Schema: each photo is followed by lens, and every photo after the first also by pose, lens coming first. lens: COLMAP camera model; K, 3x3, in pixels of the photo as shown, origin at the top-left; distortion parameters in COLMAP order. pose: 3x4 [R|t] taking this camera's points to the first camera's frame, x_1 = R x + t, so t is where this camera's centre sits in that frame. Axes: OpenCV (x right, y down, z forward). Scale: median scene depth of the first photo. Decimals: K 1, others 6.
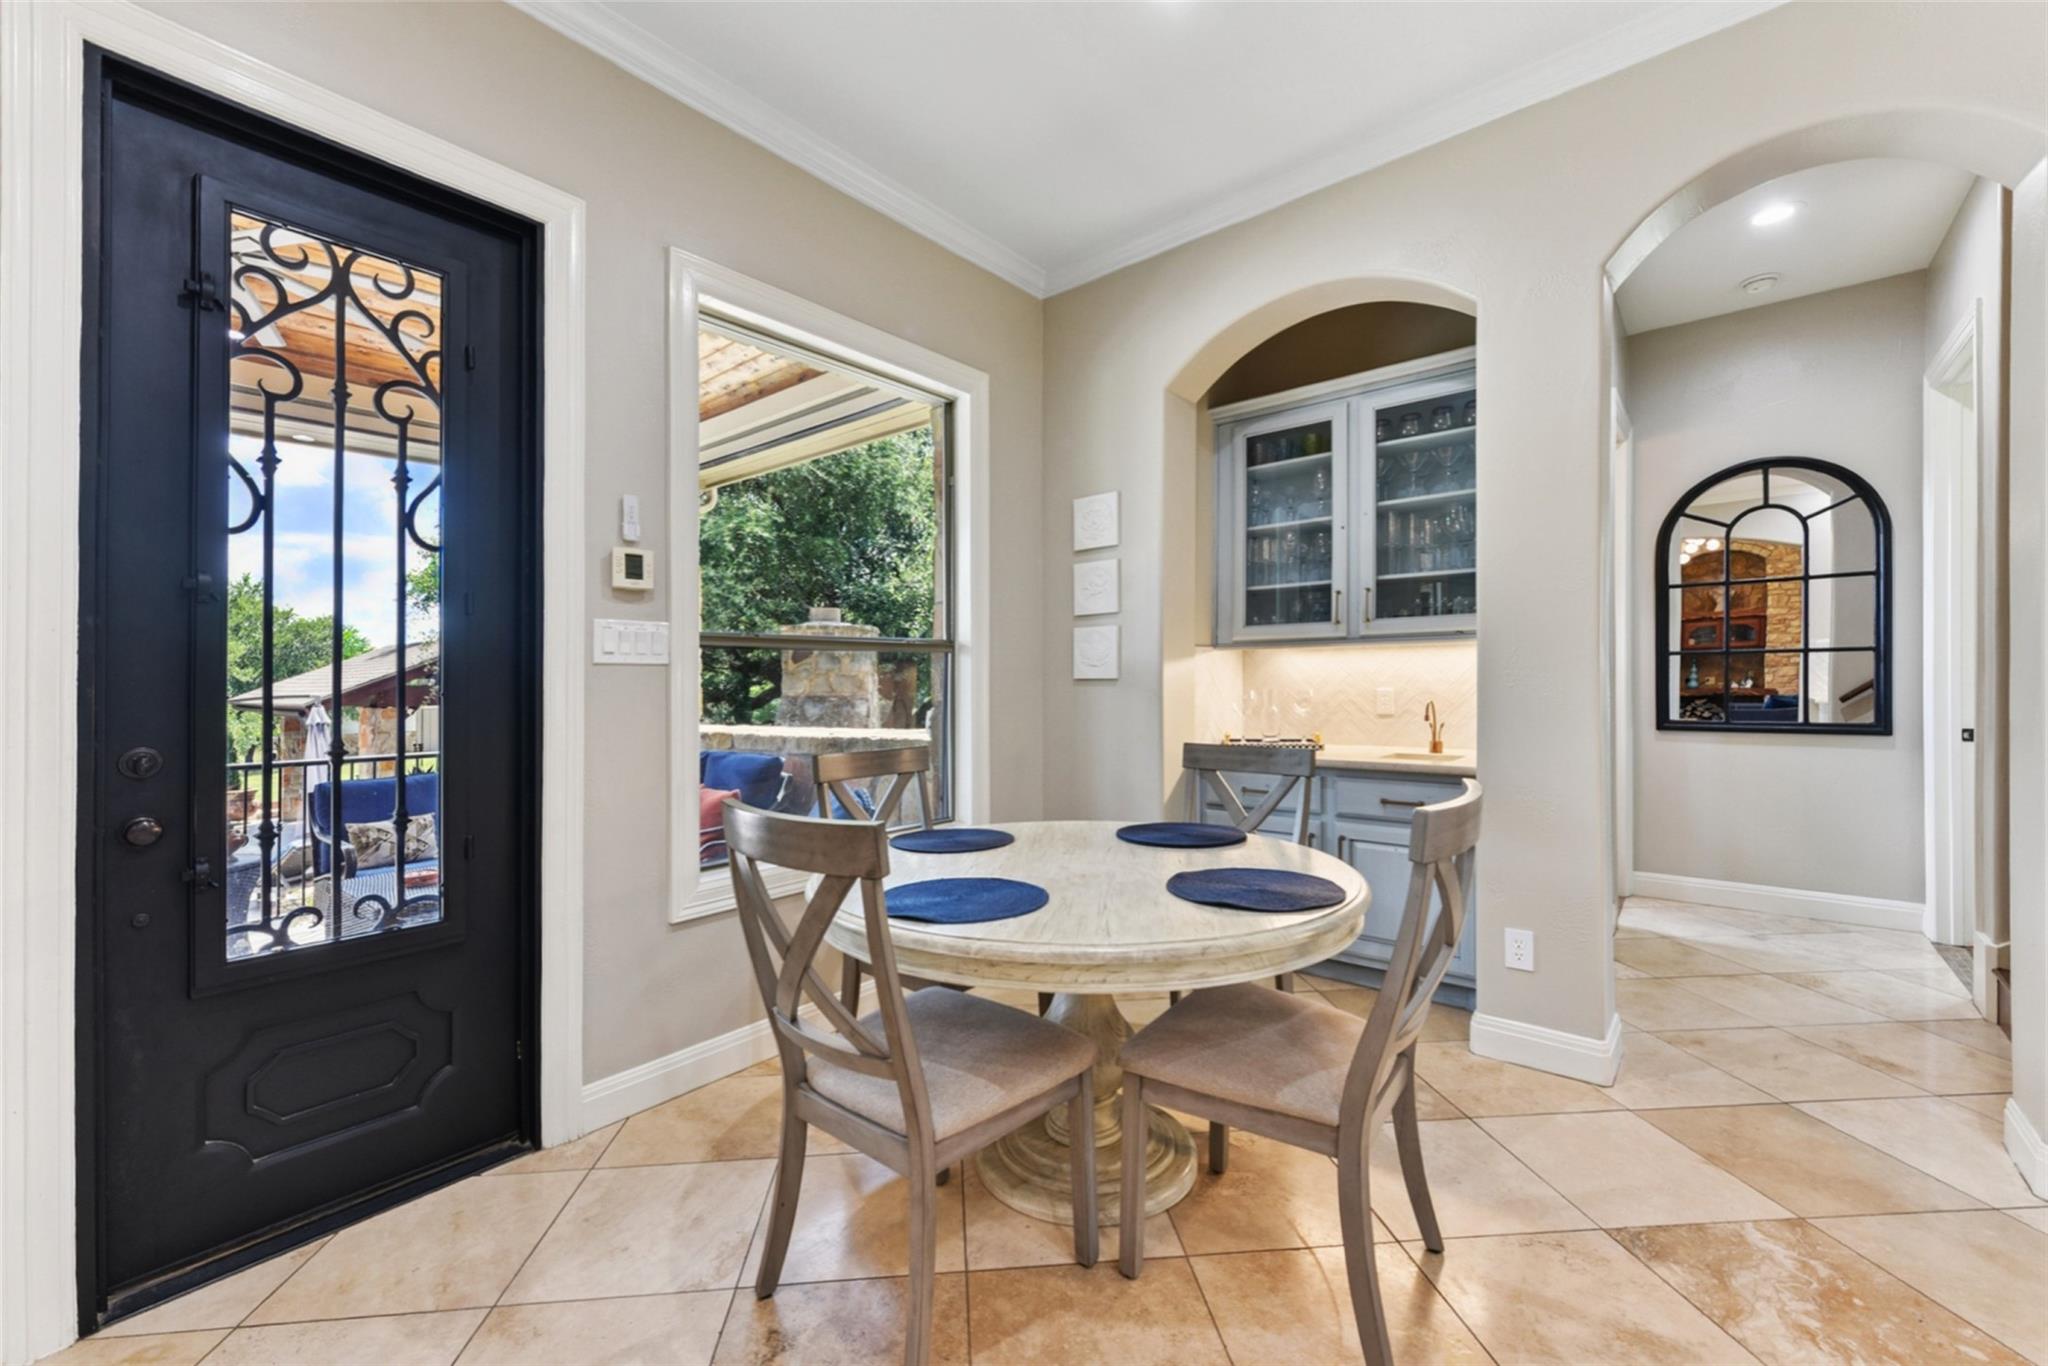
lens RADIAL K [[812.4, 0, 1024.0], [0, 812.4, 683.0], [0, 0, 1]] dist [0.003199, 0.000198]
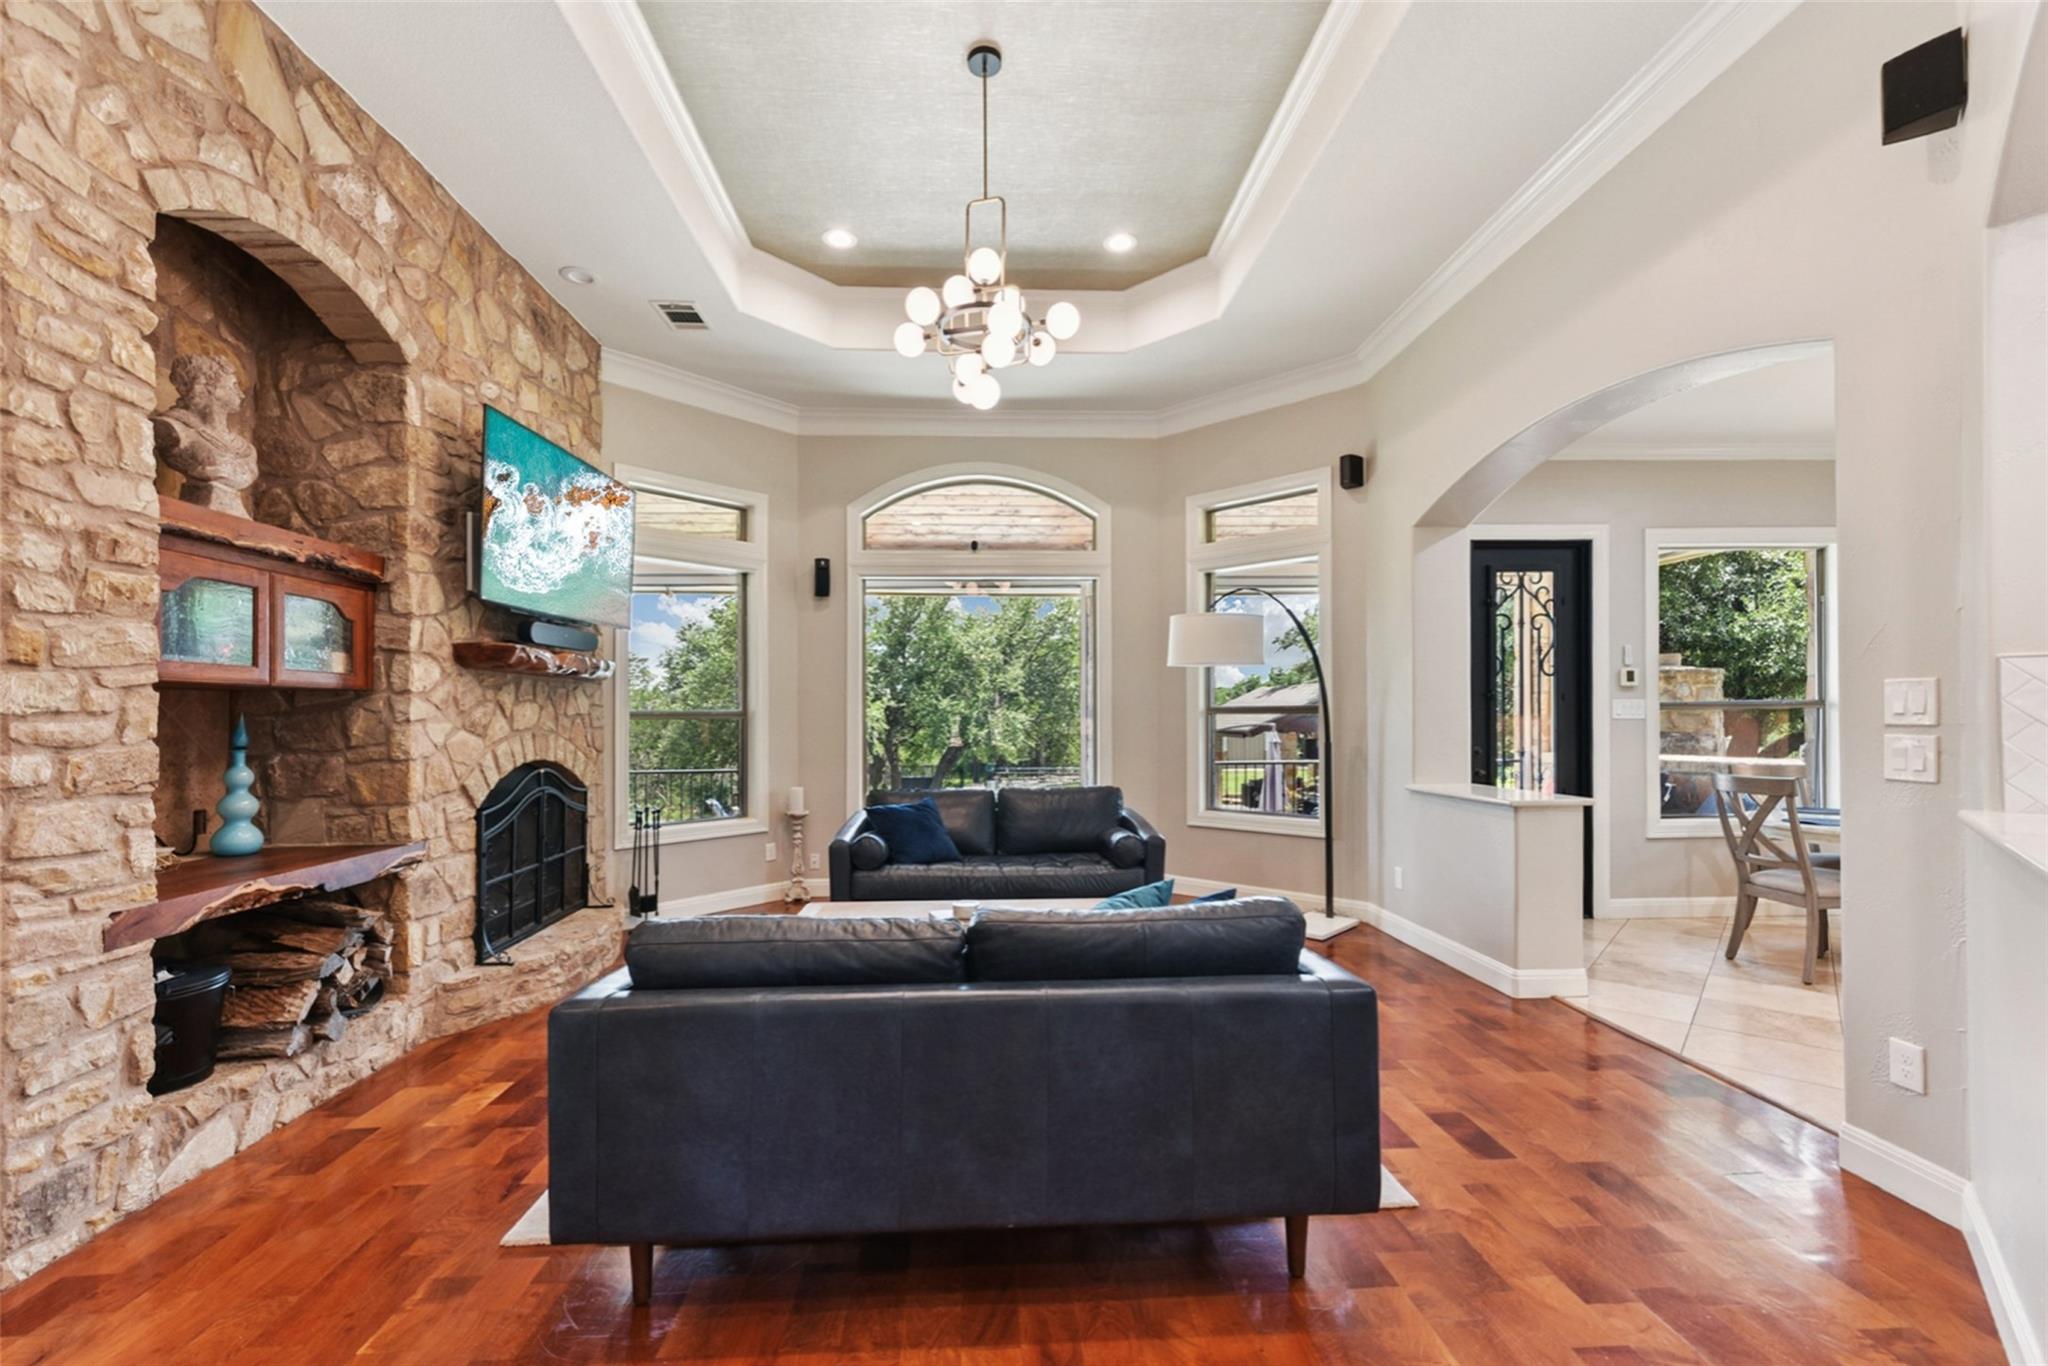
lens RADIAL K [[841.7, 0, 1013.6], [0, 841.7, 697.7], [0, 0, 1]] dist [0.000111, 0.000132]
pose [[0.660378, -0.012194, -0.750834, 0.153120], [-0.000901, 0.999855, -0.017031, -0.042544], [0.750933, 0.011924, 0.660271, -1.910490]]
